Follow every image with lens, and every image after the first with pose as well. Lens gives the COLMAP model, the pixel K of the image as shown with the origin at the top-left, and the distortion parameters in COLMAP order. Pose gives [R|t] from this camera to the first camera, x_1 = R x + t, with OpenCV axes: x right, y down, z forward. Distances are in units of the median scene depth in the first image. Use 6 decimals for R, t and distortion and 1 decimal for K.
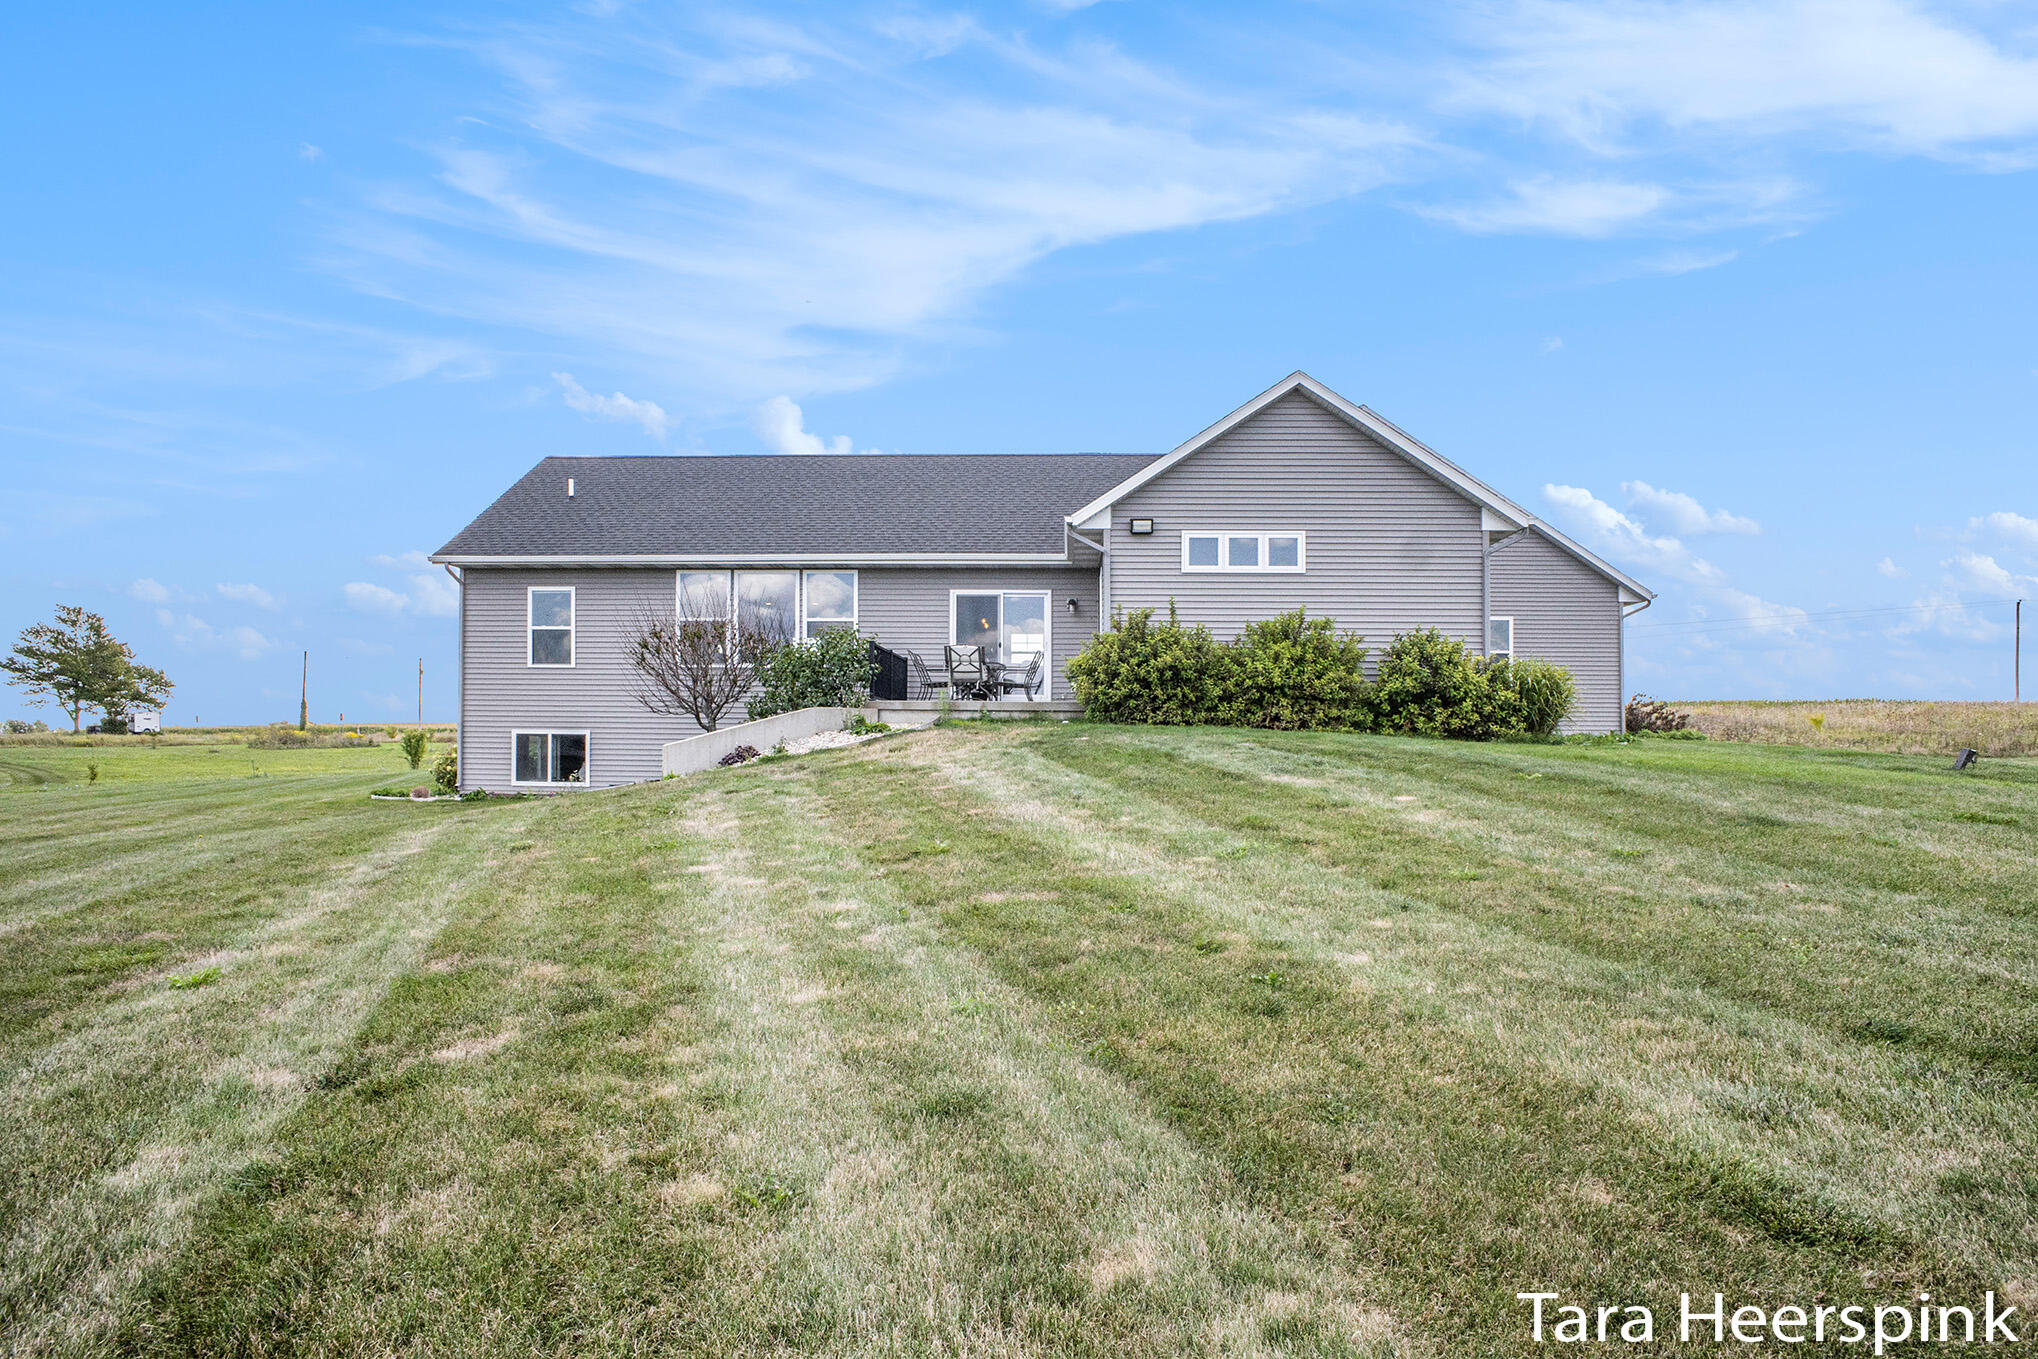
lens RADIAL K [[1202.8, 0, 1019.0], [0, 1202.8, 679.5], [0, 0, 1]] dist [-0.046076, -0.000012]
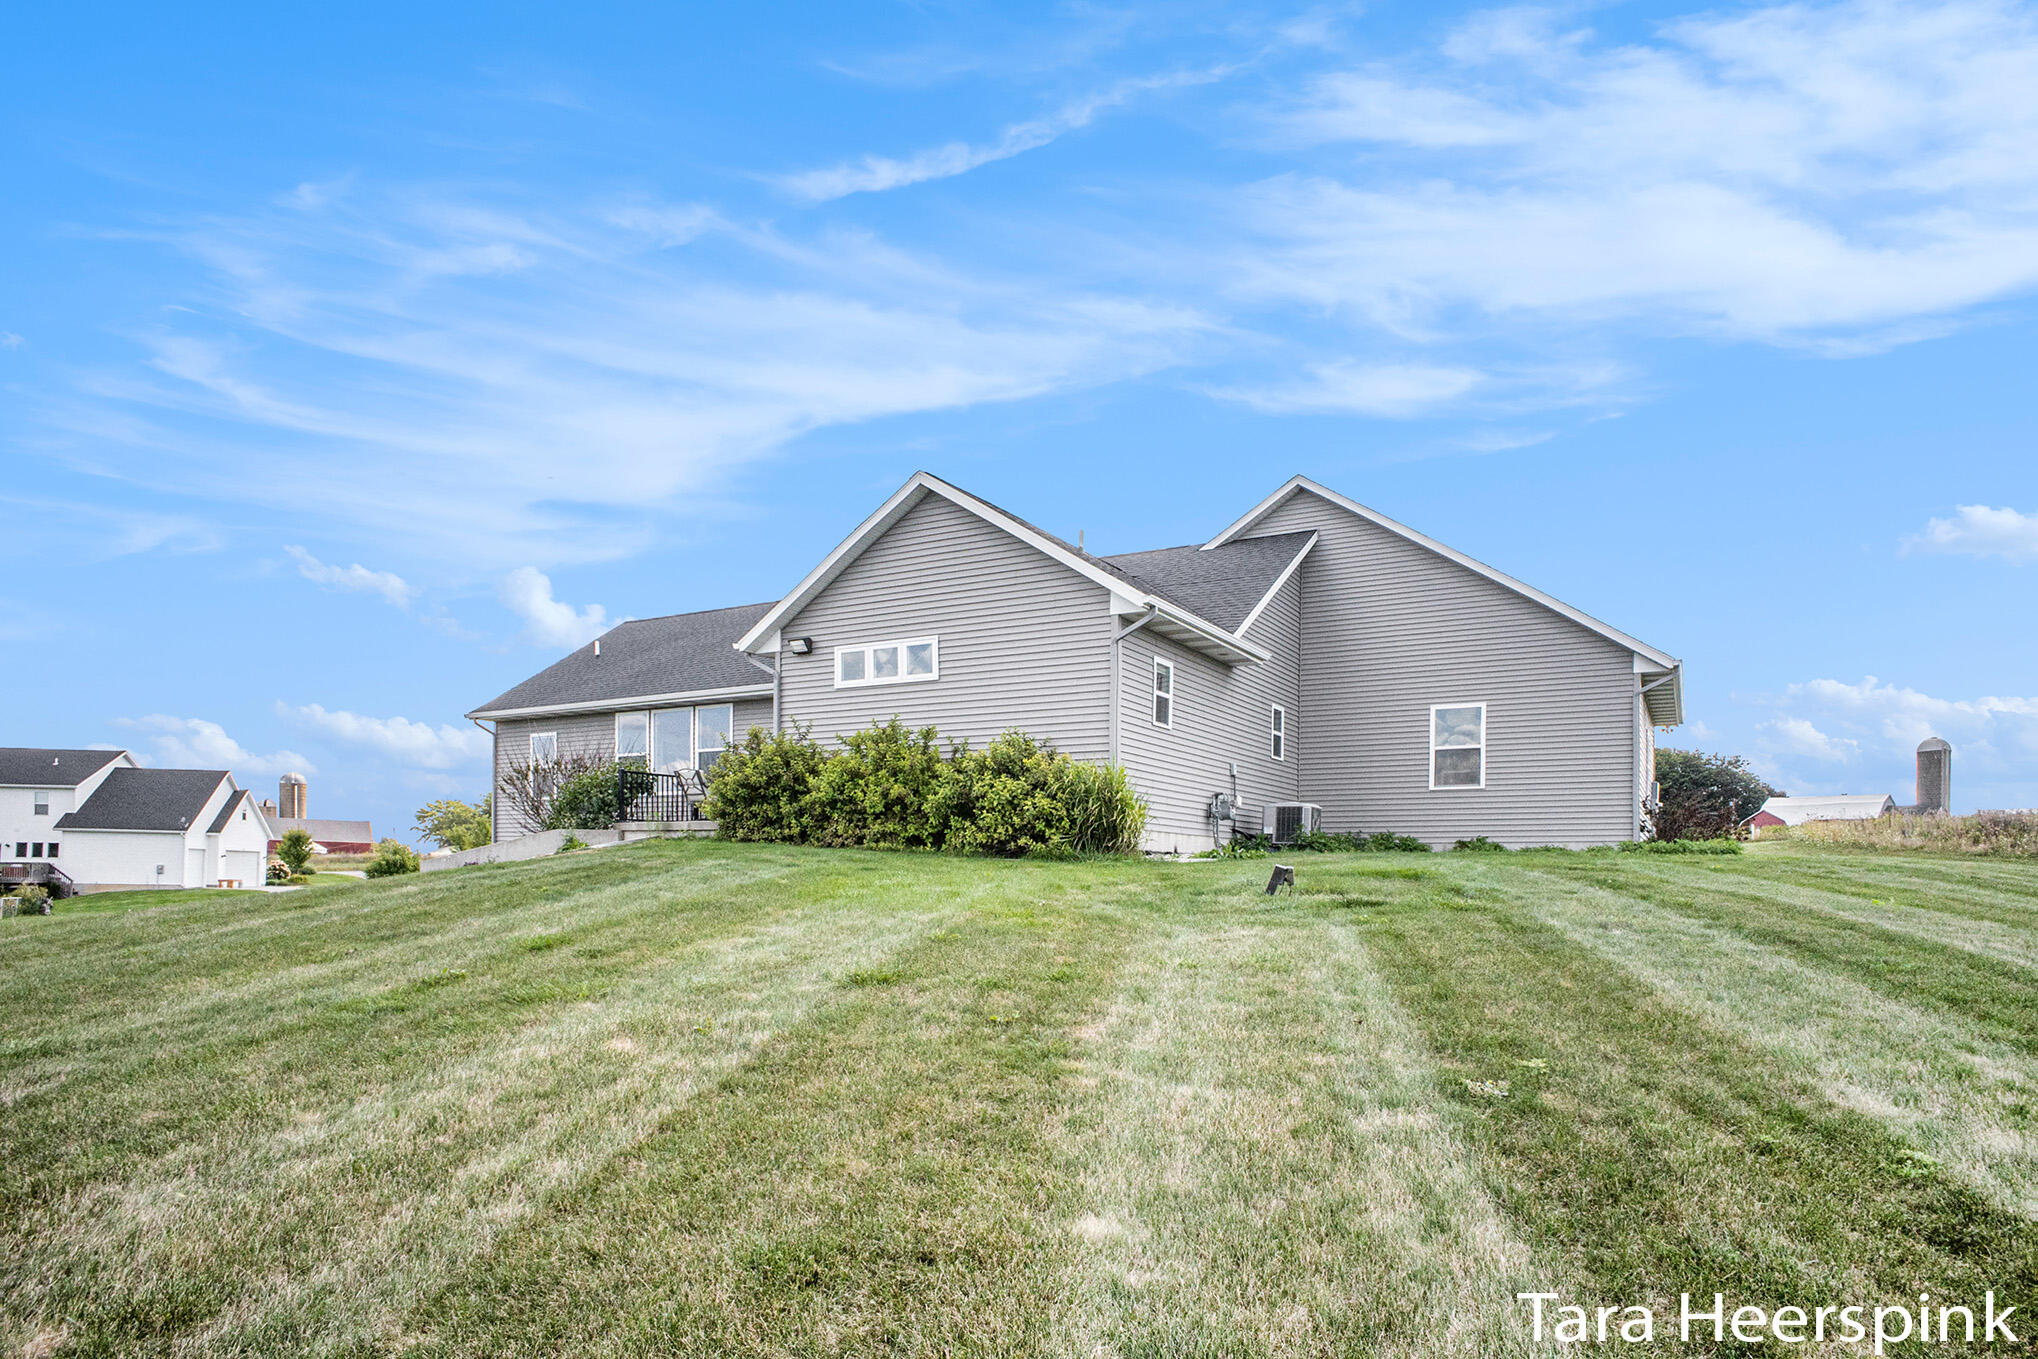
lens RADIAL K [[1202.8, 0, 1019.0], [0, 1202.8, 679.5], [0, 0, 1]] dist [-0.046076, -0.000012]
pose [[0.877741, -0.074900, -0.473245, 0.738462], [0.026898, 0.993851, -0.107407, 0.014553], [0.478380, 0.081546, 0.874359, 0.200799]]
